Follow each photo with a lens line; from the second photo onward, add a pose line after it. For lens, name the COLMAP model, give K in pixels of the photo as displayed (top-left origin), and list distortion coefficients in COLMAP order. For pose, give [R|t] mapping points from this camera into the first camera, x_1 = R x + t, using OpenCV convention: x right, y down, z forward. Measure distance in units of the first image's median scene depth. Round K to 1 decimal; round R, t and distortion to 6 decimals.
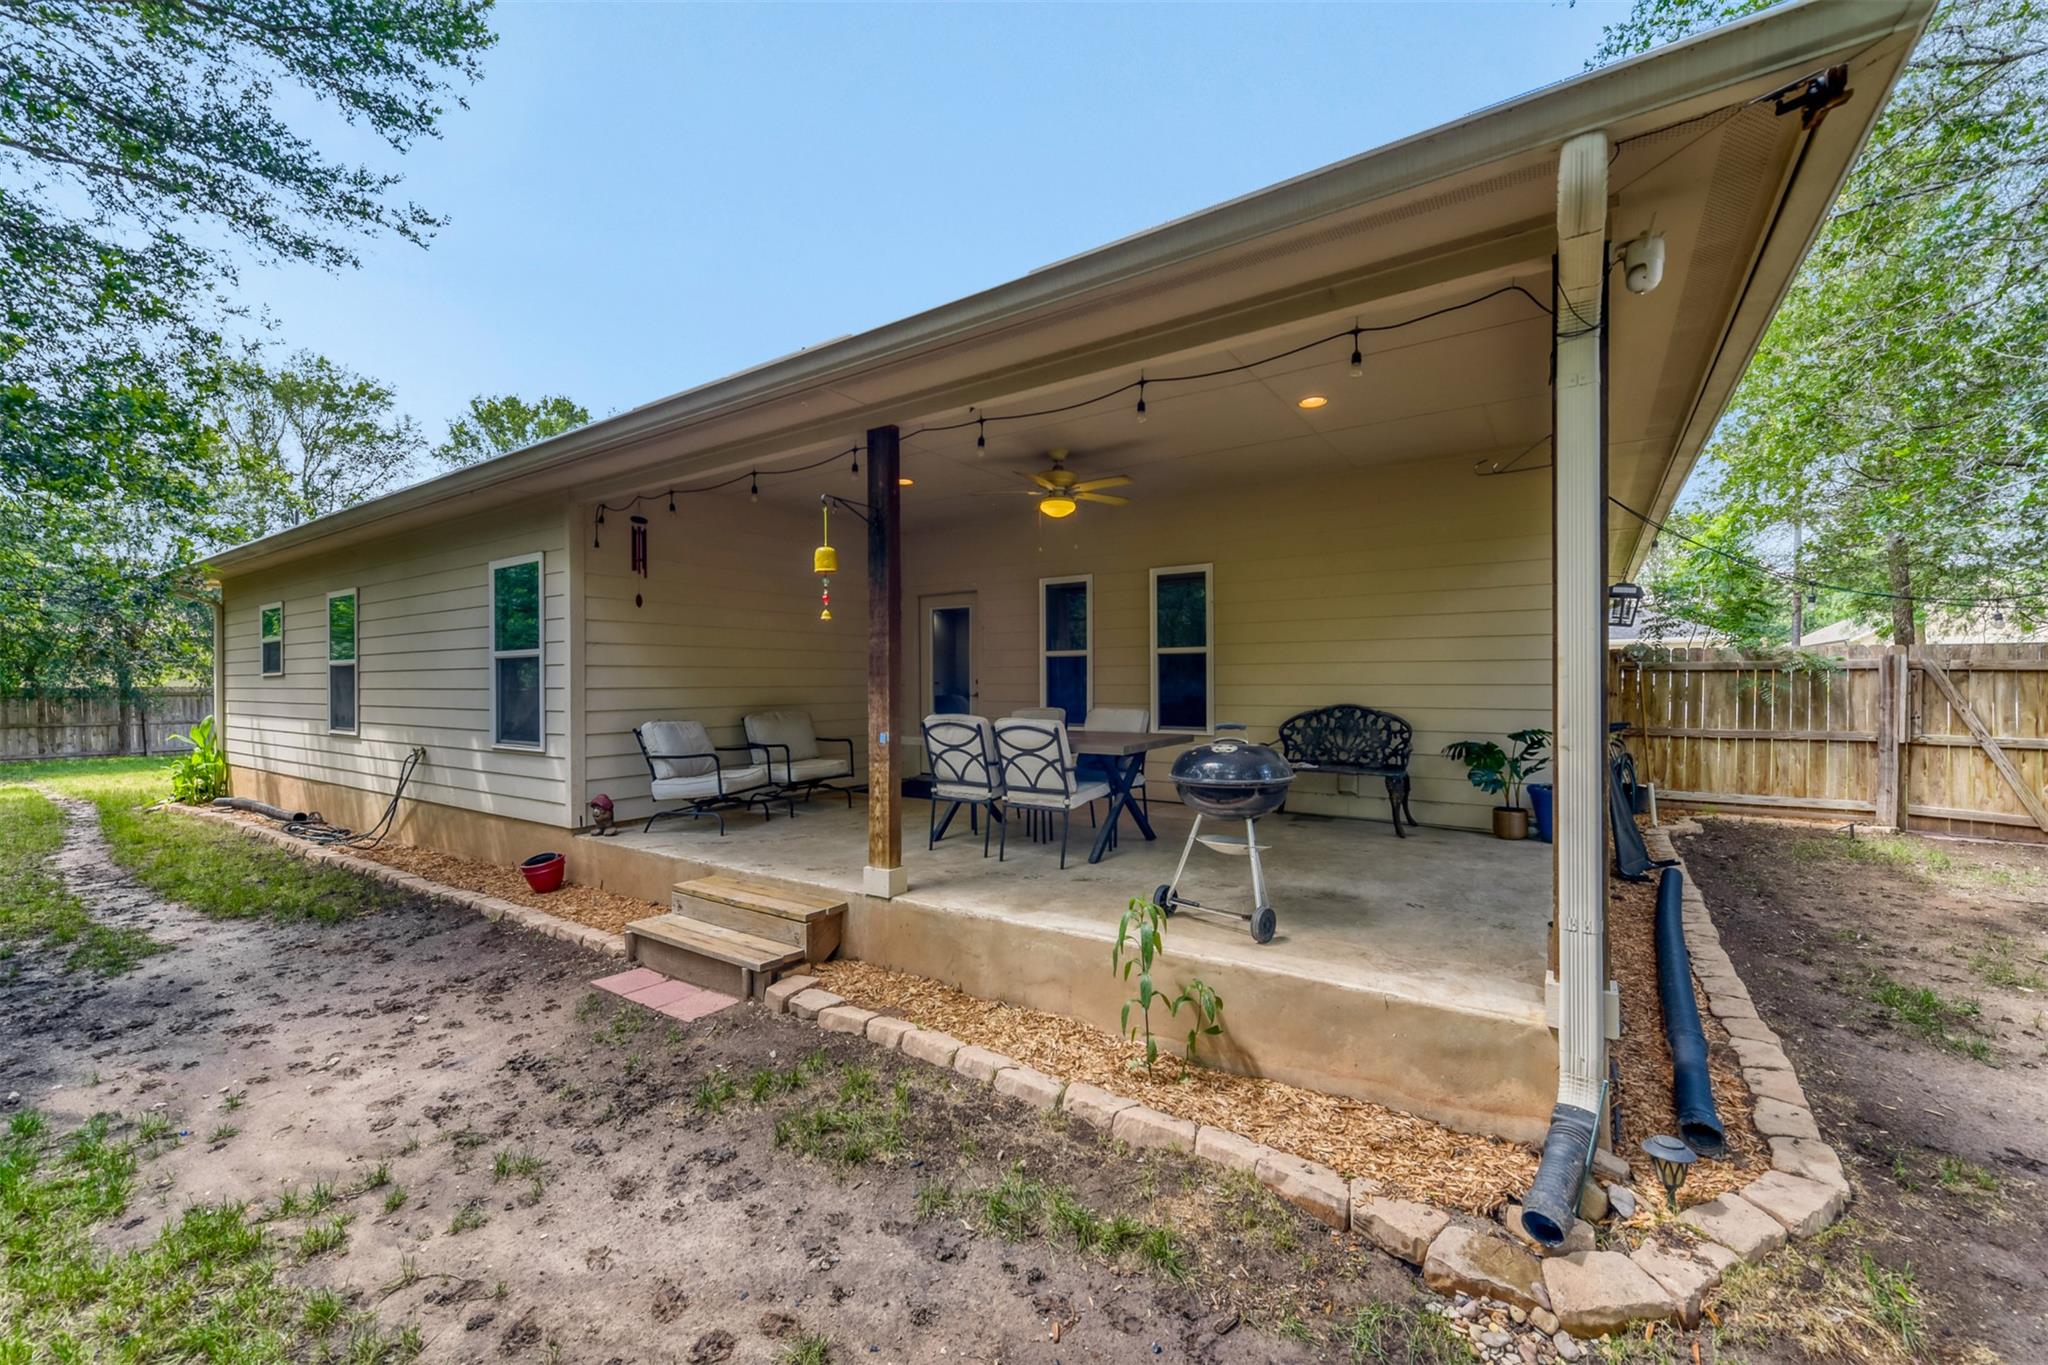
lens RADIAL K [[831.9, 0, 1039.7], [0, 831.9, 680.1], [0, 0, 1]] dist [0.000785, -0.000022]
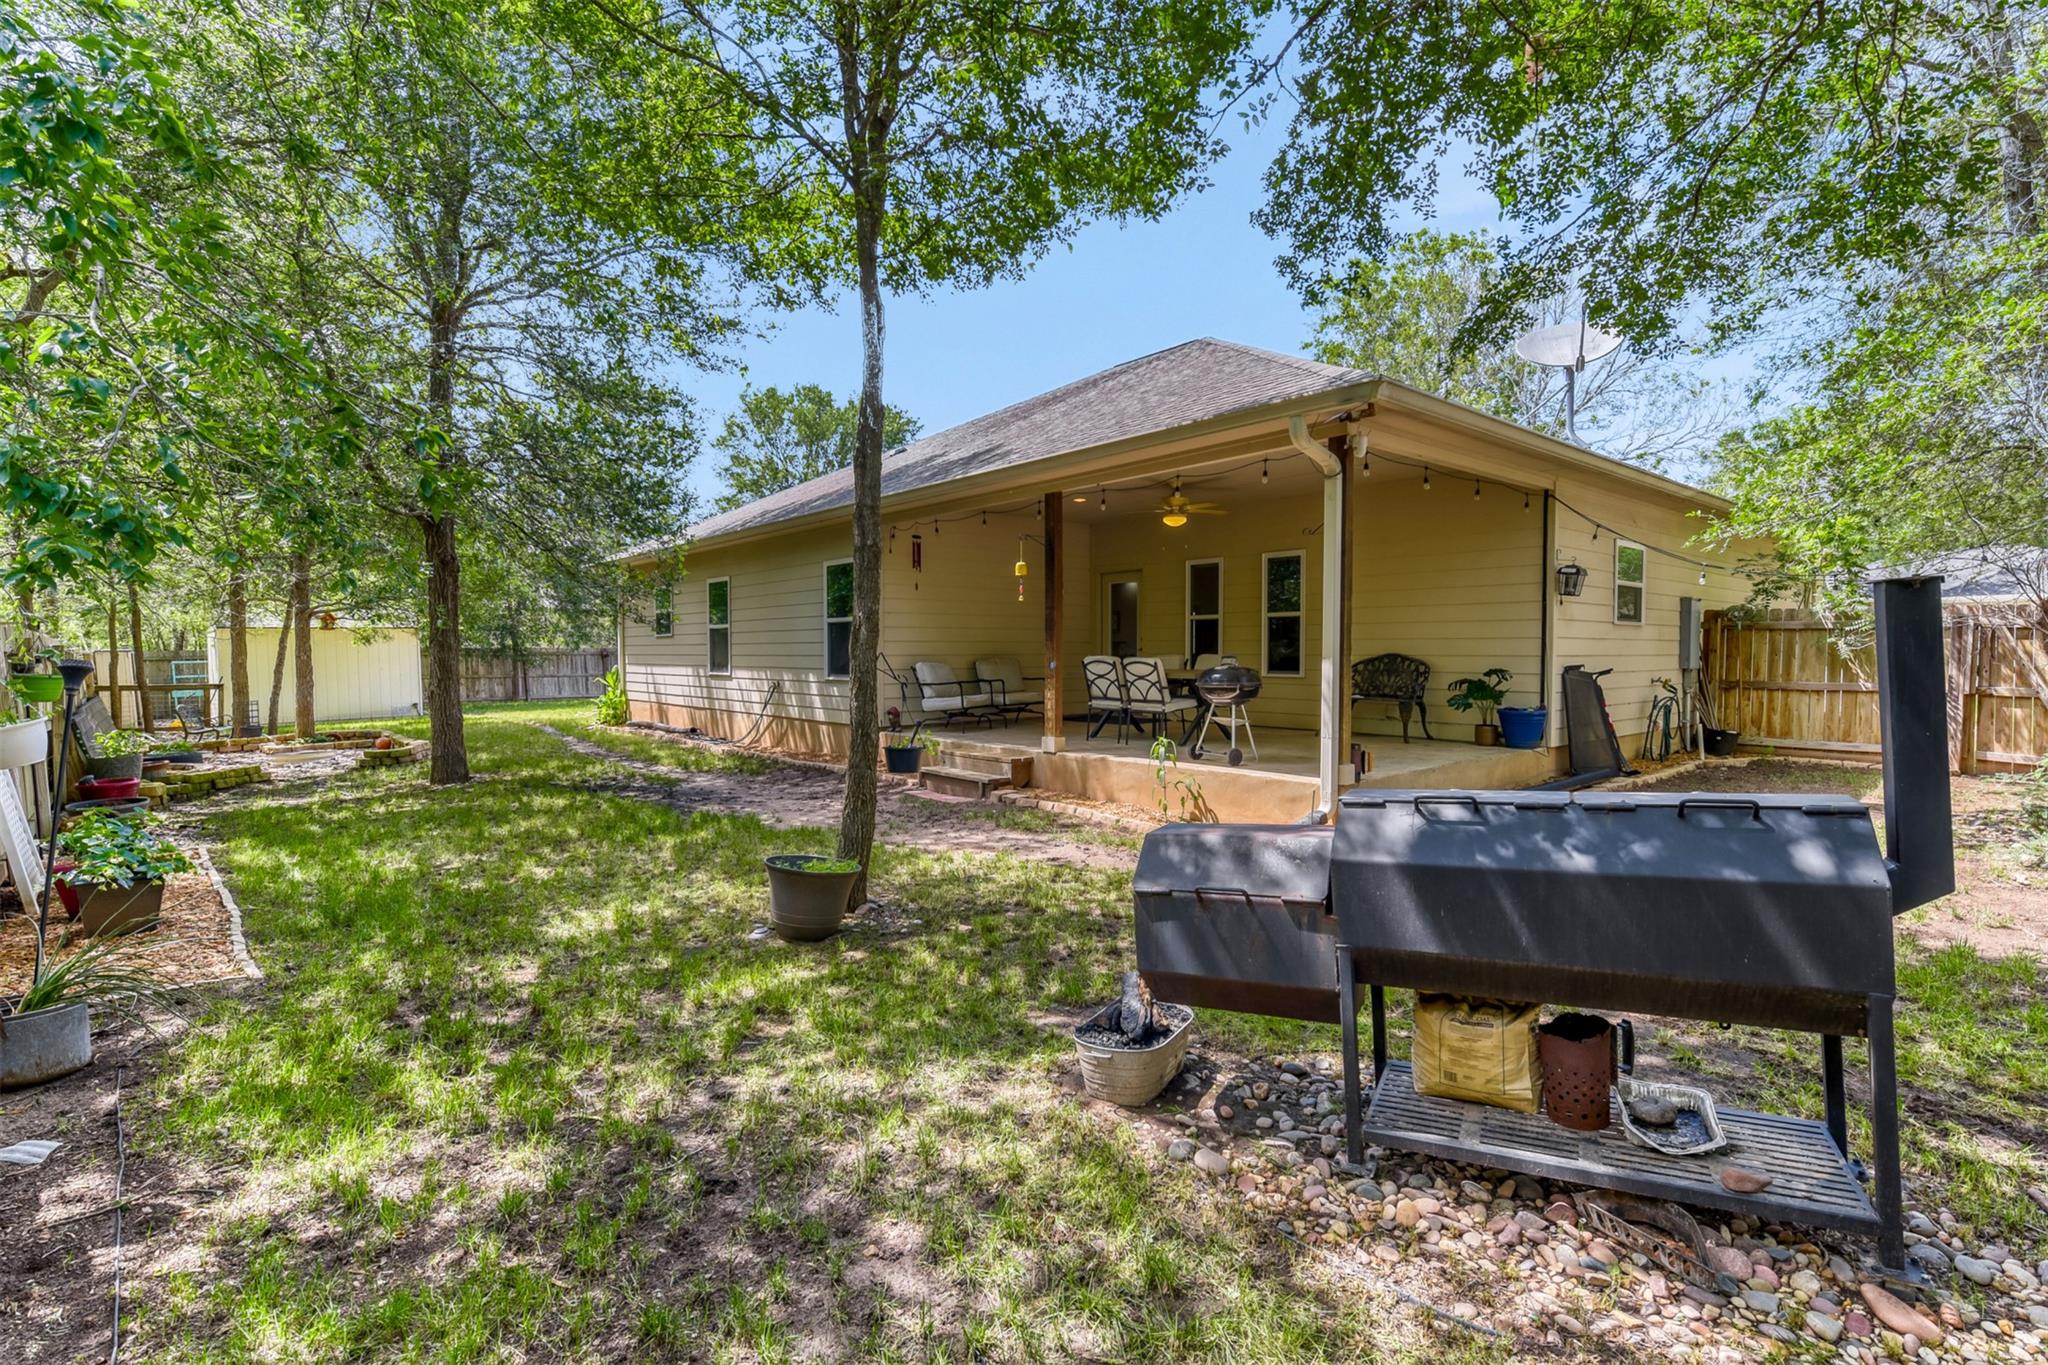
lens RADIAL K [[976.4, 0, 1024.6], [0, 976.4, 681.7], [0, 0, 1]] dist [-0.020832, -0.000469]
pose [[0.961162, 0.012005, -0.275724, 0.233031], [-0.002441, 0.999384, 0.035003, 0.021248], [0.275974, -0.032971, 0.960599, -0.725623]]
